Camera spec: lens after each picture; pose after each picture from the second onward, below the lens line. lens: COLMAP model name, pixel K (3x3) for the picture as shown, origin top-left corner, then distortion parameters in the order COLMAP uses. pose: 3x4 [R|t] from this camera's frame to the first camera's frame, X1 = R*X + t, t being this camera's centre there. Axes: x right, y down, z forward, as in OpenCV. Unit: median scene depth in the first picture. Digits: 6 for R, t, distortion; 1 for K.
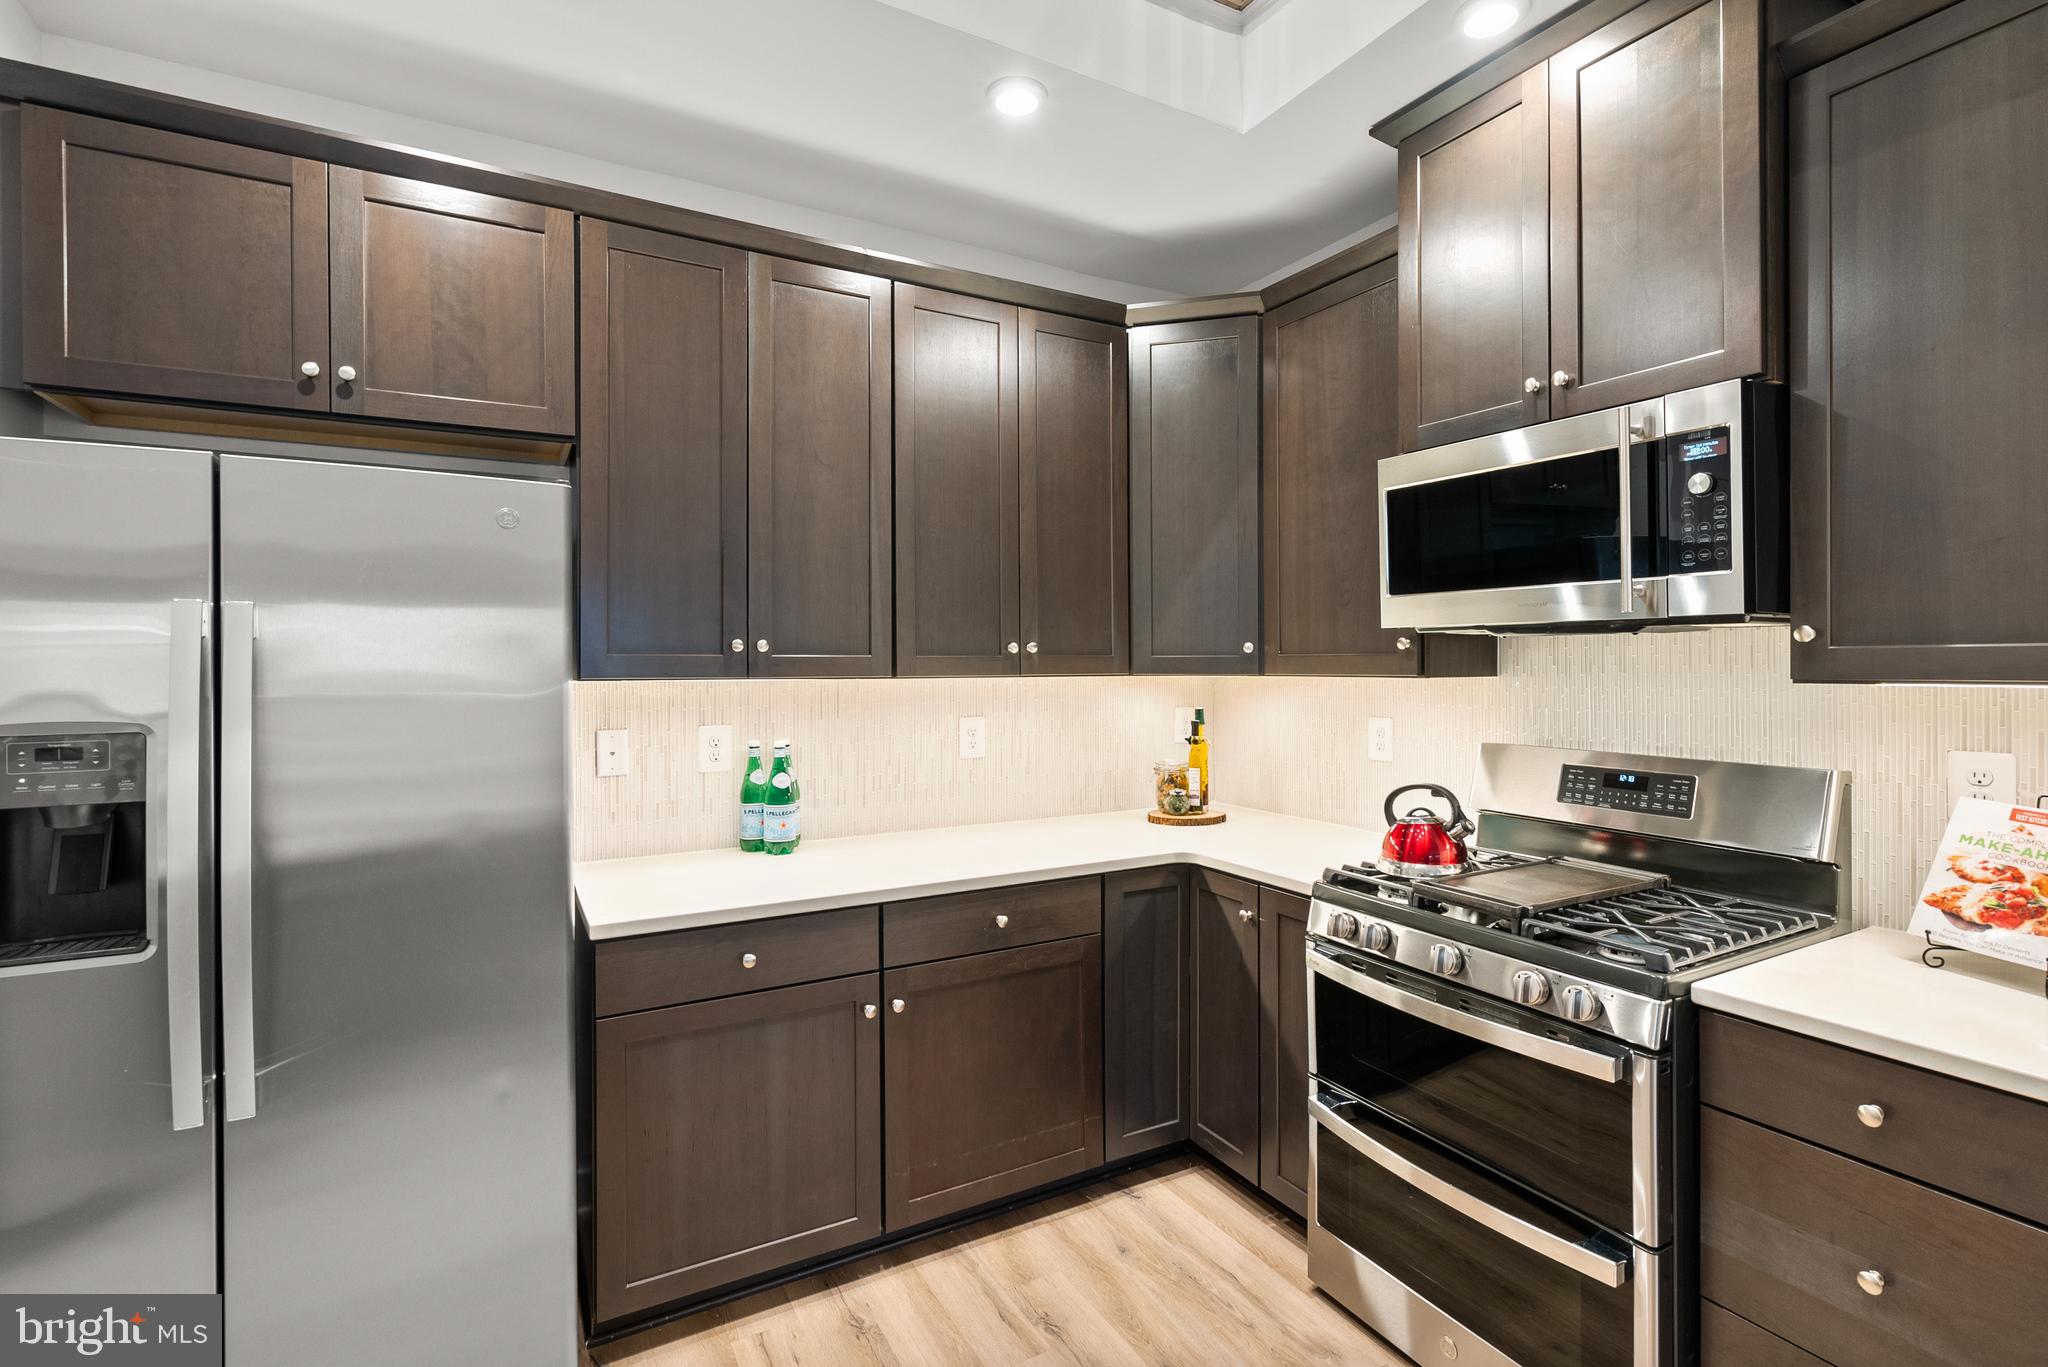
lens RADIAL K [[960.0, 0, 1030.4], [0, 960.0, 663.6], [0, 0, 1]] dist [-0.002127, 0.000323]
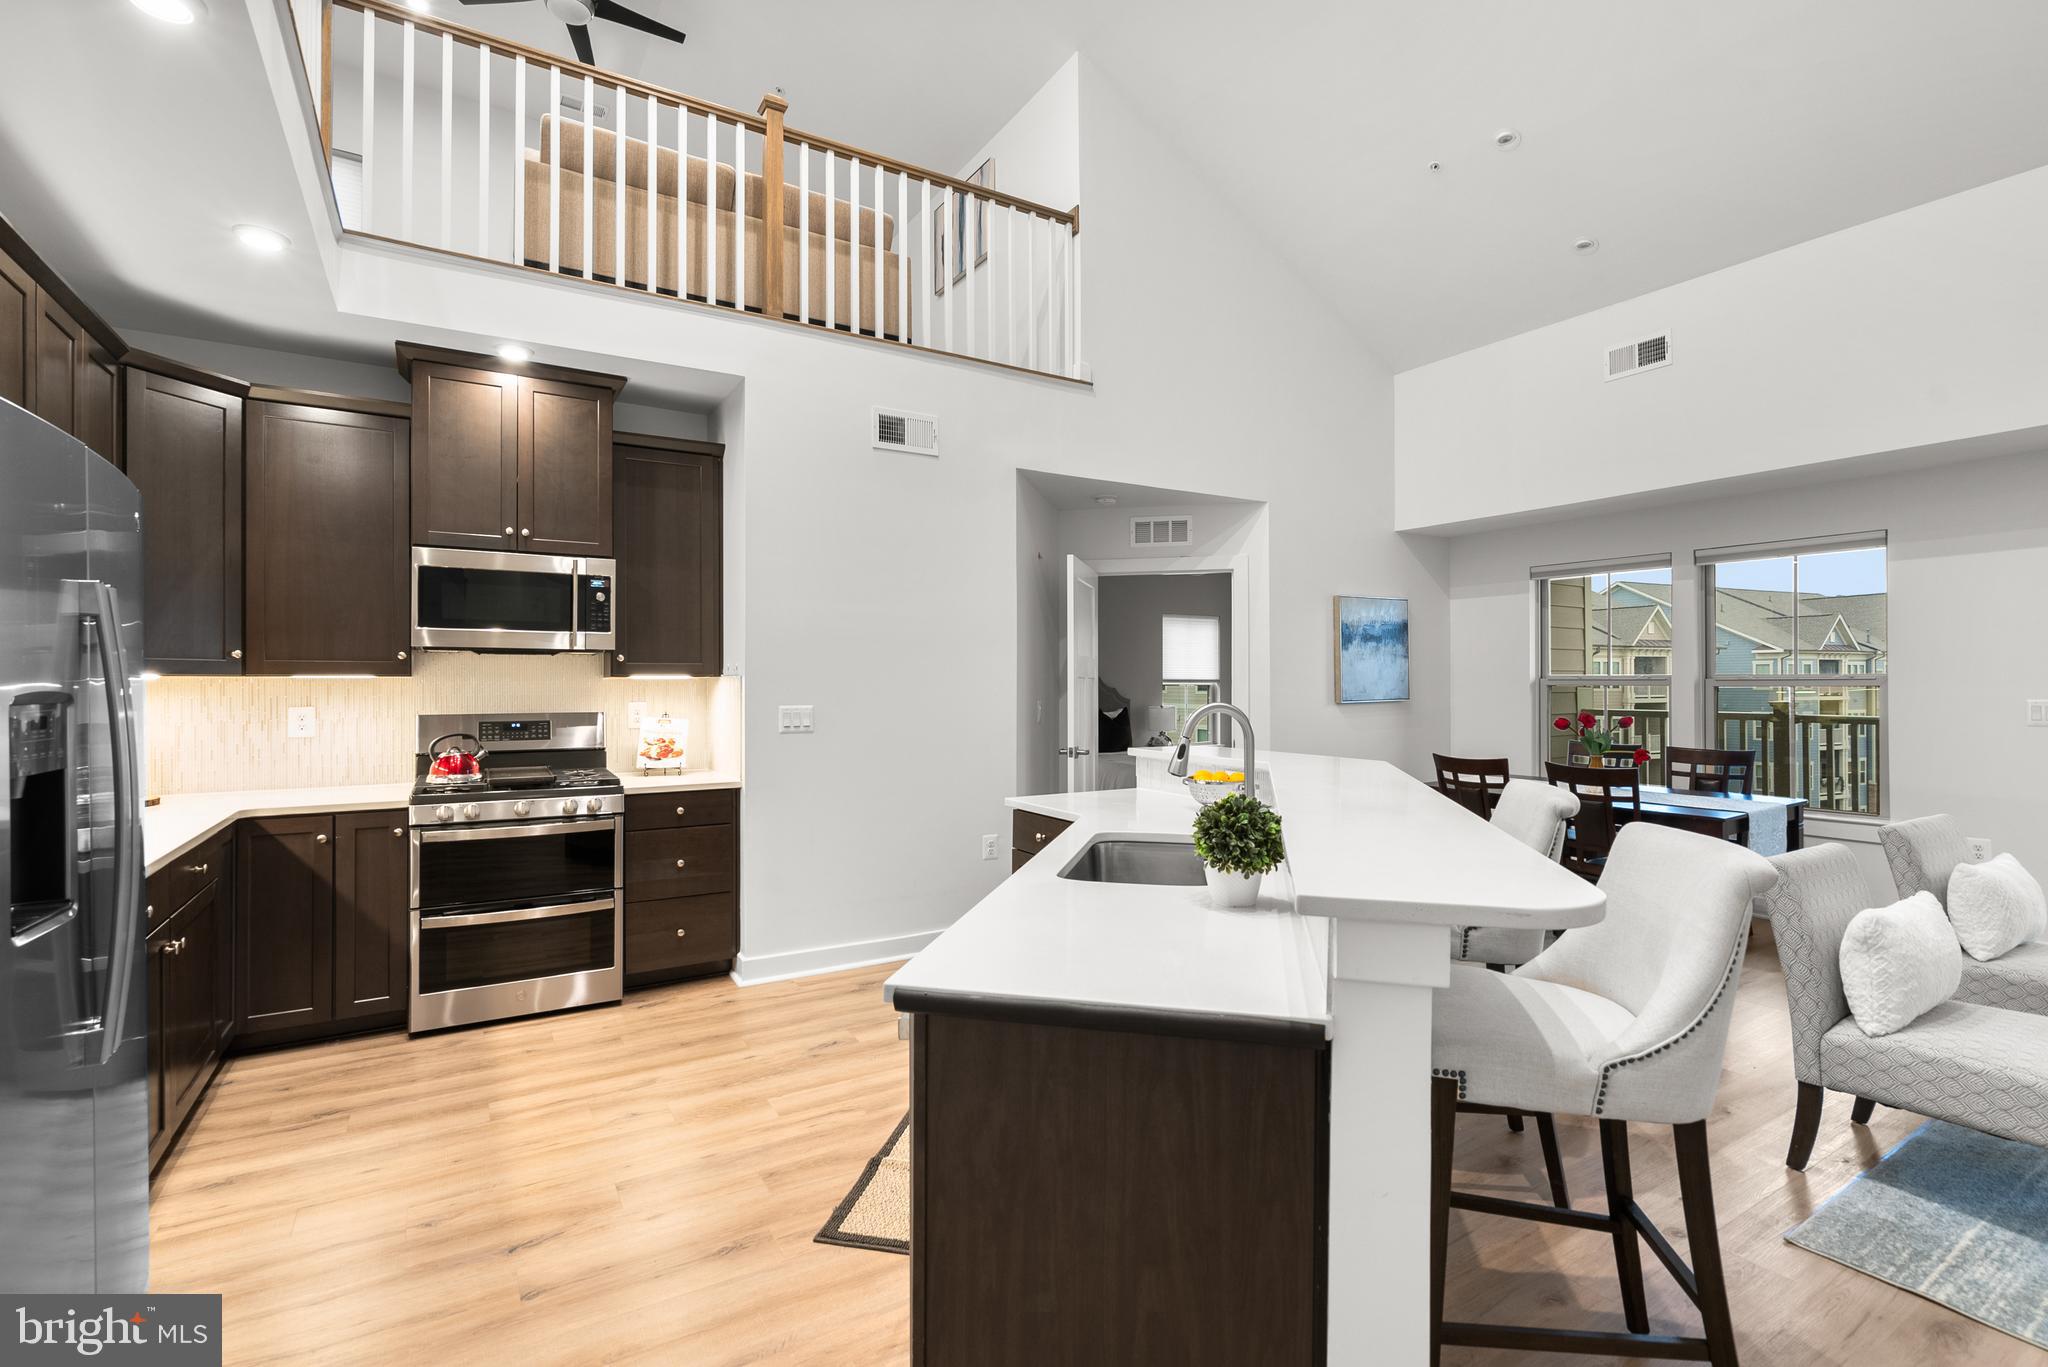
lens RADIAL K [[931.8, 0, 1024.6], [0, 931.8, 678.1], [0, 0, 1]] dist [-0.004024, 0.001751]
pose [[-0.039951, 0.008979, 0.999161, -1.391004], [0.003208, 0.999956, -0.008858, 0.039211], [-0.999196, 0.002852, -0.039978, -0.009870]]
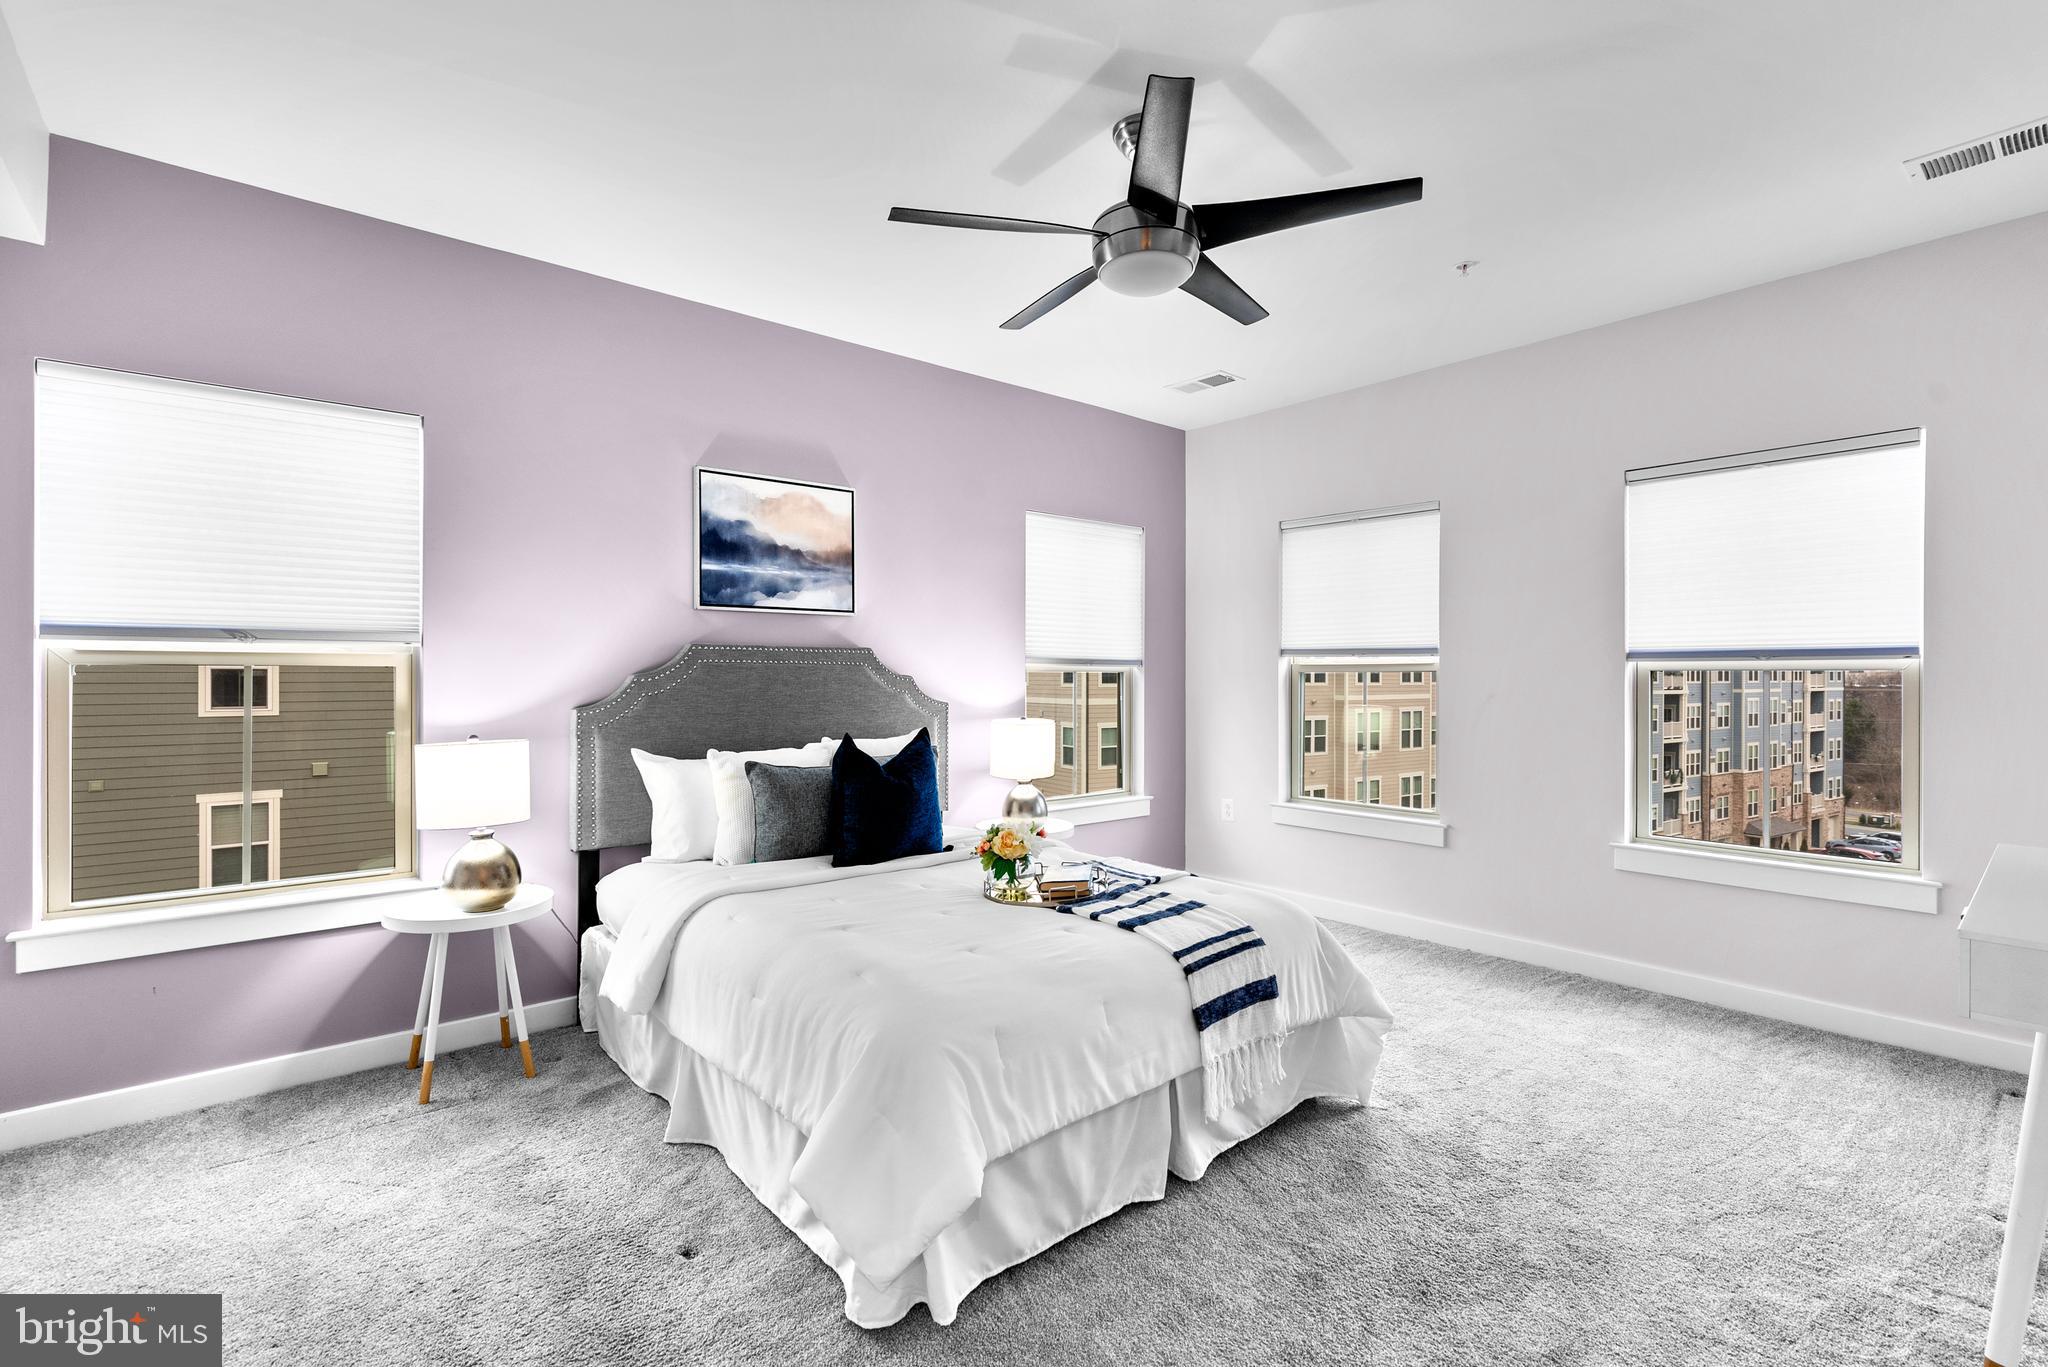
lens RADIAL K [[931.8, 0, 1024.6], [0, 931.8, 678.1], [0, 0, 1]] dist [-0.004024, 0.001751]
pose [[-0.187750, -0.000050, 0.982217, 1.346989], [-0.000376, 1.000000, -0.000021, 0.051390], [-0.982217, -0.000373, -0.187750, -0.529885]]
